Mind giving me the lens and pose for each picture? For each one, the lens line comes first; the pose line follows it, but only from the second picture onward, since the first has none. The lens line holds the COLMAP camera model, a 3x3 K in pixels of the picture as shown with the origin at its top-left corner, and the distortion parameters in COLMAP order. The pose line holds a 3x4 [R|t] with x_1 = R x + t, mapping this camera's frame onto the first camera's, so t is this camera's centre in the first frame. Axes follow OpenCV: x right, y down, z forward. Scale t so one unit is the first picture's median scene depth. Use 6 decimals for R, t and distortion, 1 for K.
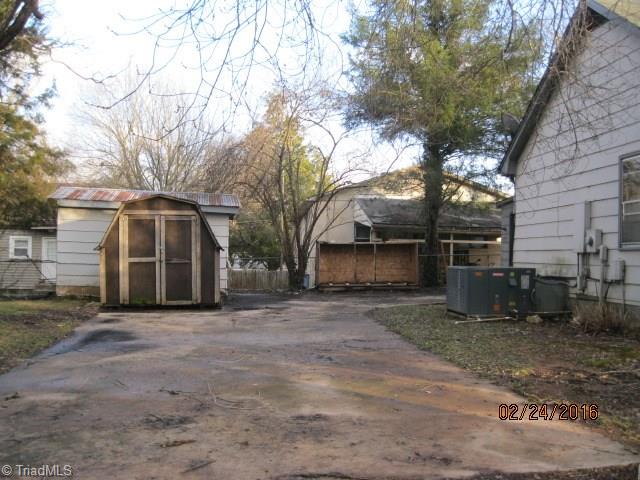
lens RADIAL K [[668.1, 0, 320.9], [0, 668.1, 240.6], [0, 0, 1]] dist [-0.116169, 0.000000]
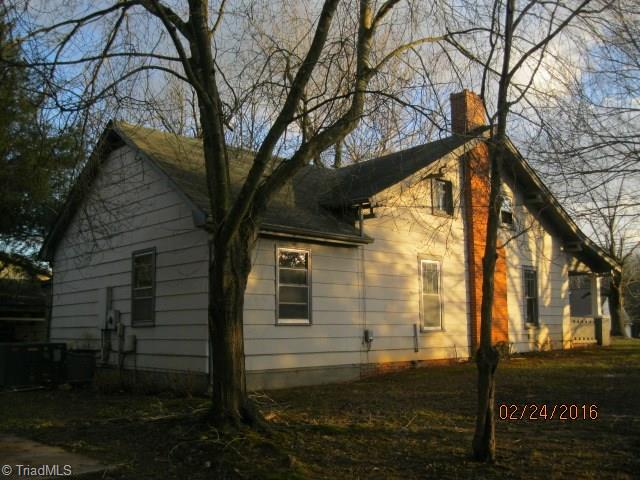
lens RADIAL K [[668.1, 0, 319.6], [0, 668.1, 246.4], [0, 0, 1]] dist [-0.116169, 0.000000]
pose [[0.799588, 0.049990, 0.598465, -0.018526], [0.013278, 0.994814, -0.100838, -0.005744], [-0.600402, 0.088575, 0.794778, -0.216766]]
